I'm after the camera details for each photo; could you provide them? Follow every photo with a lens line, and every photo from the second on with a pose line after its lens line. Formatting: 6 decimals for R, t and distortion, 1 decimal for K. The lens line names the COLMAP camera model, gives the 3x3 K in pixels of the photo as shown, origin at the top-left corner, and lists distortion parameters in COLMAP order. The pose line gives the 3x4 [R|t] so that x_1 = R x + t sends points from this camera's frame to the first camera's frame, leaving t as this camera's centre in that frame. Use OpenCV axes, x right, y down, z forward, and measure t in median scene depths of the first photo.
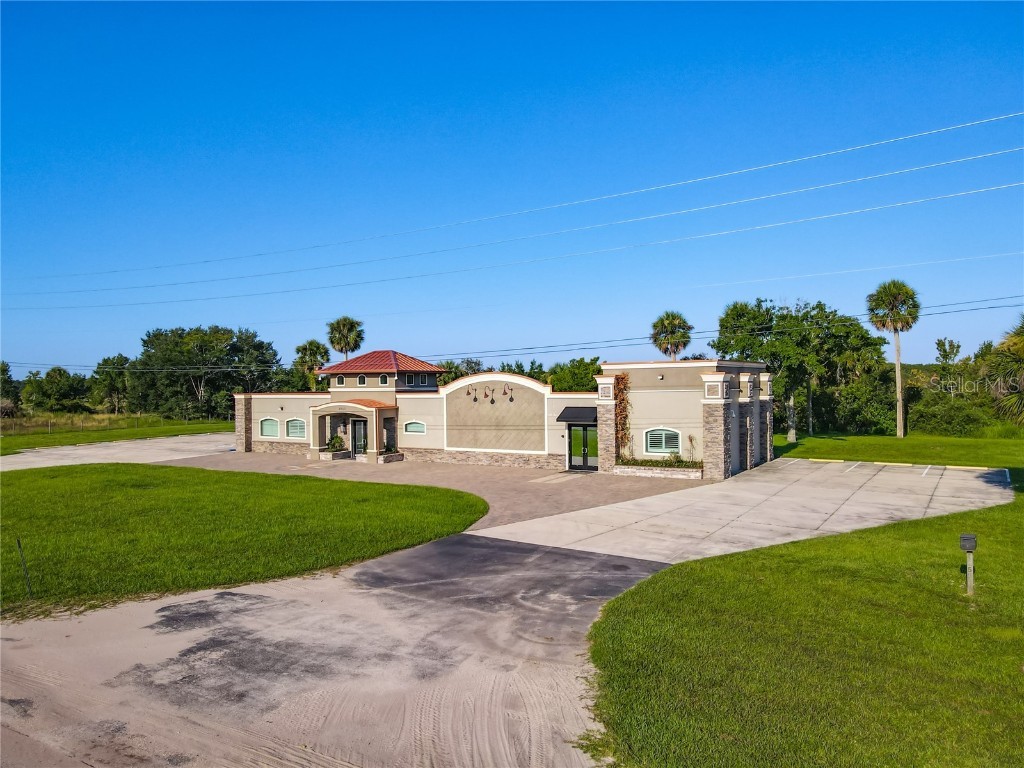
lens RADIAL K [[767.2, 0, 505.0], [0, 767.2, 387.3], [0, 0, 1]] dist [0.005825, 0.036332]
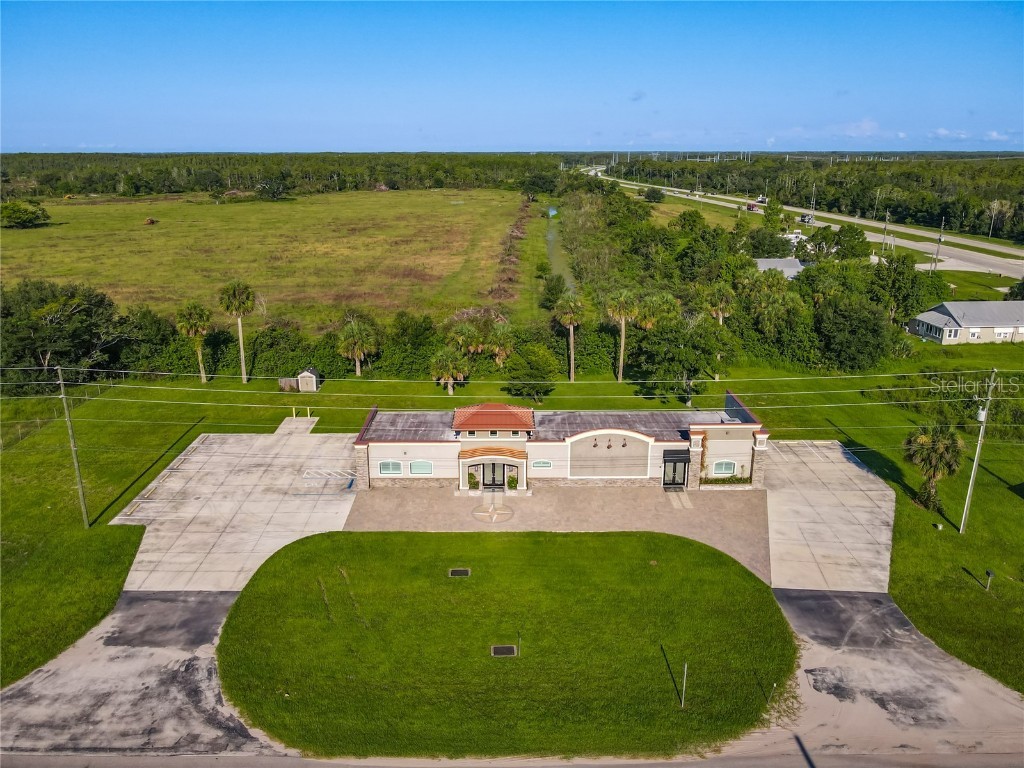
lens RADIAL K [[776.5, 0, 512.0], [0, 776.5, 384.0], [0, 0, 1]] dist [-0.000318, 0.002918]
pose [[0.840532, -0.145056, 0.521981, -0.974206], [-0.008609, 0.959791, 0.280584, -0.537258], [-0.541693, -0.240334, 0.805487, -0.091985]]
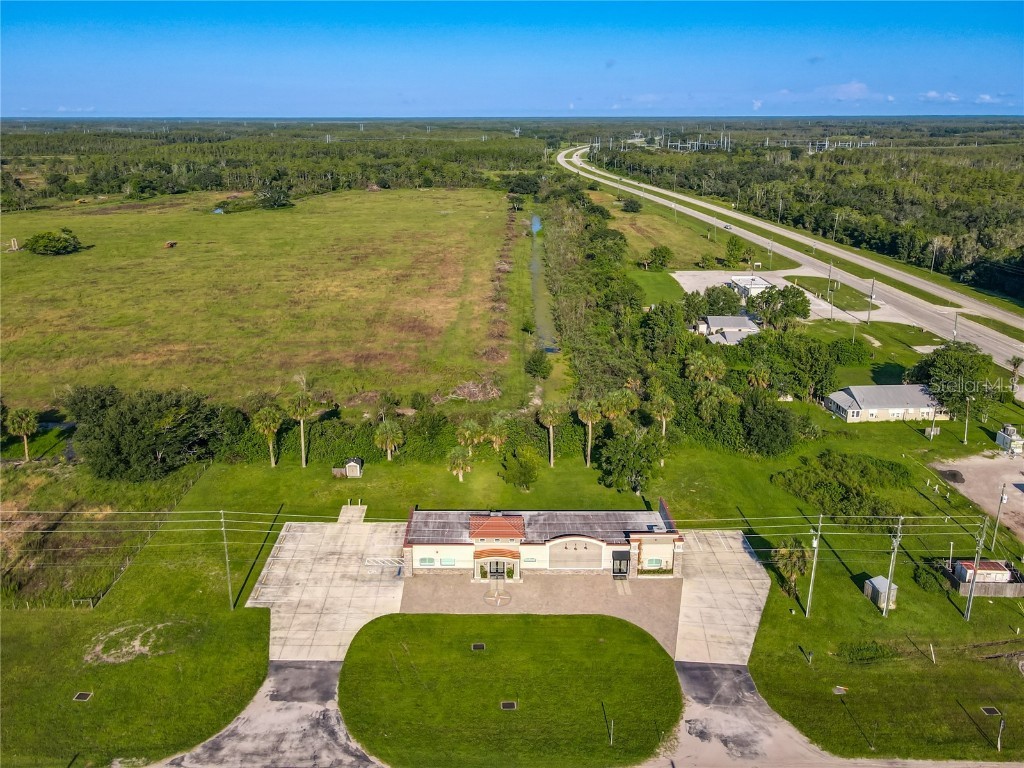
lens RADIAL K [[792.2, 0, 489.0], [0, 792.2, 323.2], [0, 0, 1]] dist [0.008556, 0.007793]
pose [[0.844555, -0.125779, 0.520486, -1.367093], [-0.010325, 0.968014, 0.250682, -1.210196], [-0.535369, -0.217089, 0.816243, -0.603766]]
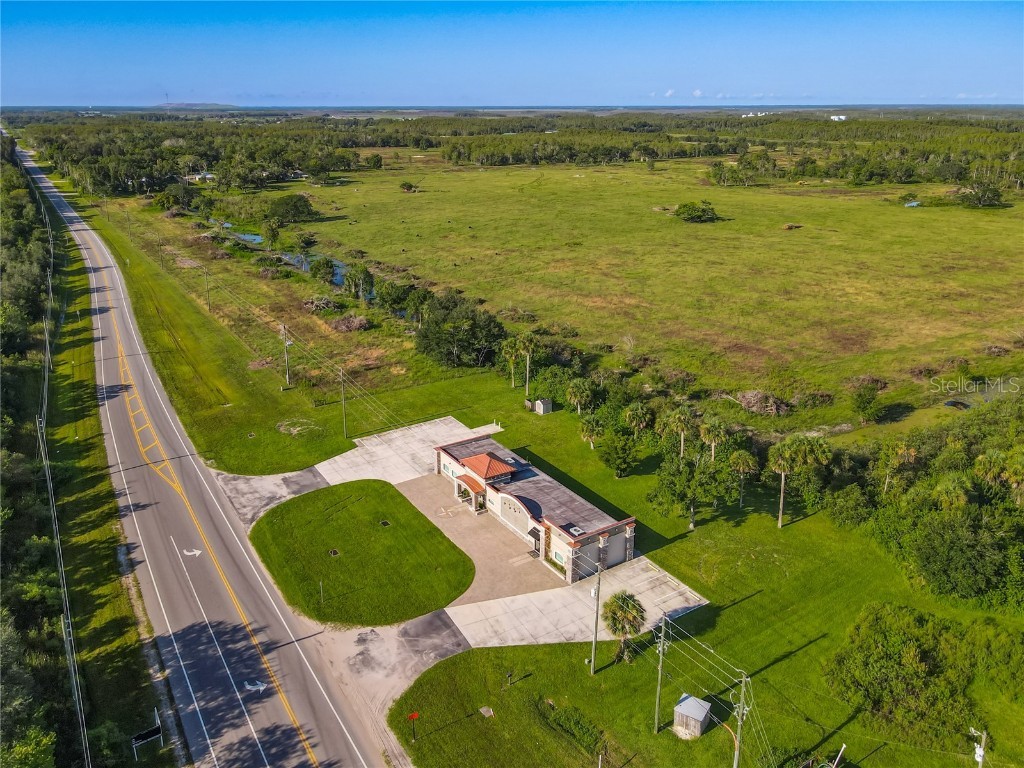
lens RADIAL K [[770.0, 0, 480.9], [0, 770.0, 368.6], [0, 0, 1]] dist [0.010747, 0.004963]
pose [[0.897589, 0.154009, -0.413055, 0.830520], [-0.008660, 0.942968, 0.332771, -1.210915], [0.440747, -0.295115, 0.847732, -0.956231]]
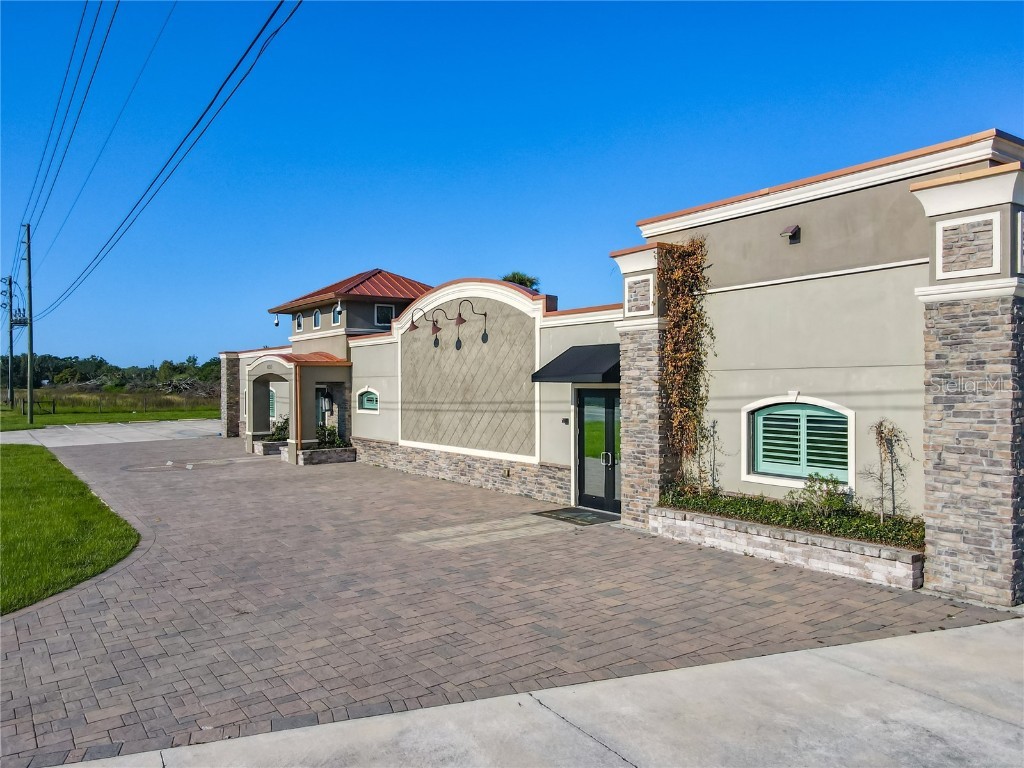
lens RADIAL K [[767.2, 0, 505.0], [0, 767.2, 387.3], [0, 0, 1]] dist [0.005825, 0.036332]
pose [[0.918279, 0.010212, -0.395802, 0.198218], [-0.008342, 0.999944, 0.006447, 0.042627], [0.395846, -0.002618, 0.918313, 0.601965]]
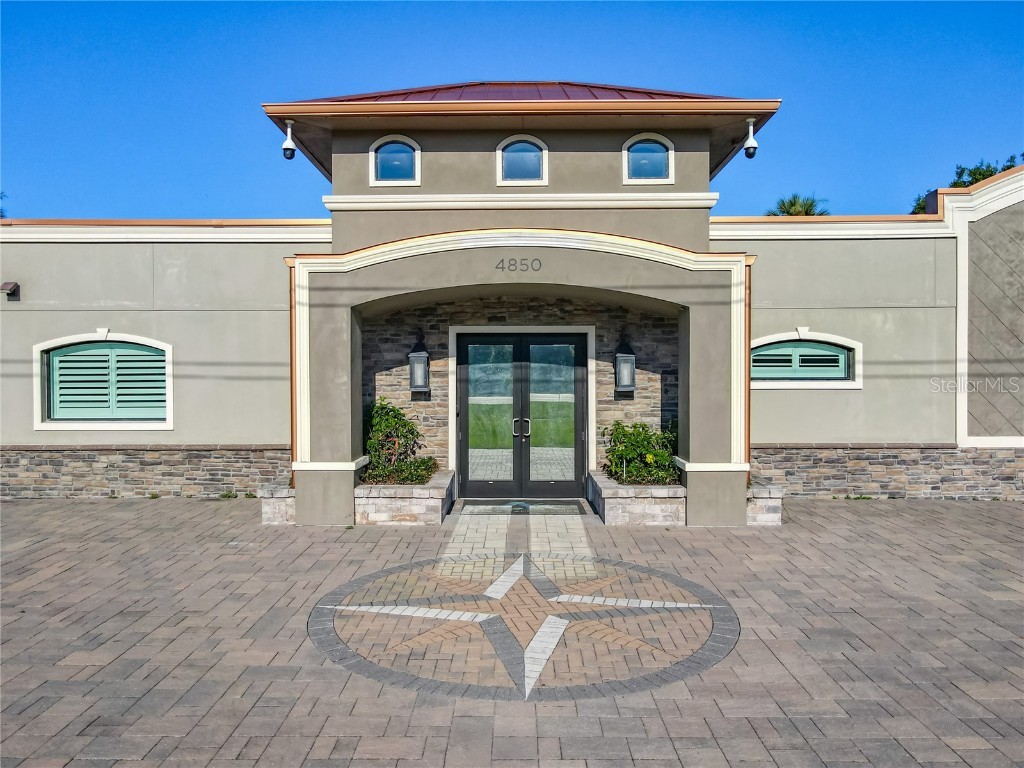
lens RADIAL K [[760.5, 0, 513.4], [0, 760.5, 381.3], [0, 0, 1]] dist [0.002853, 0.007653]
pose [[0.849229, 0.002833, 0.528017, -0.353686], [-0.004113, 0.999991, 0.001249, 0.064814], [-0.528009, -0.003233, 0.849233, 0.927103]]
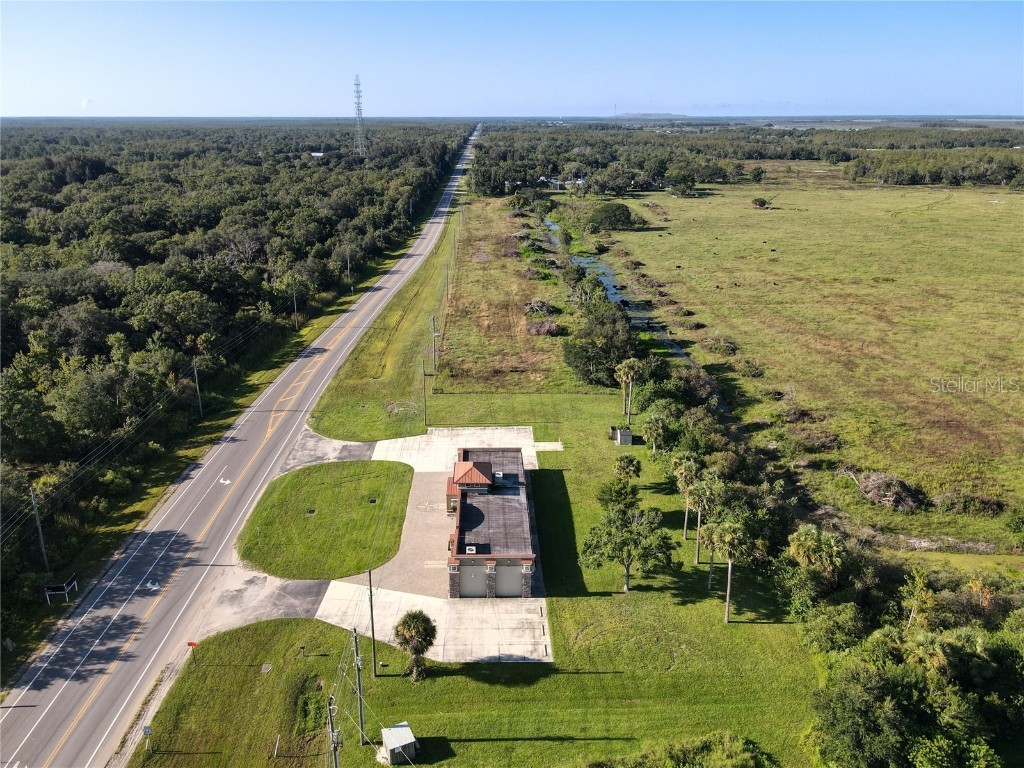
lens RADIAL K [[758.7, 0, 486.9], [0, 758.7, 384.5], [0, 0, 1]] dist [0.012545, 0.005955]
pose [[0.534711, 0.295603, -0.791646, 1.859064], [-0.004306, 0.937761, 0.347255, -1.238732], [0.845024, -0.182273, 0.502704, -0.051001]]
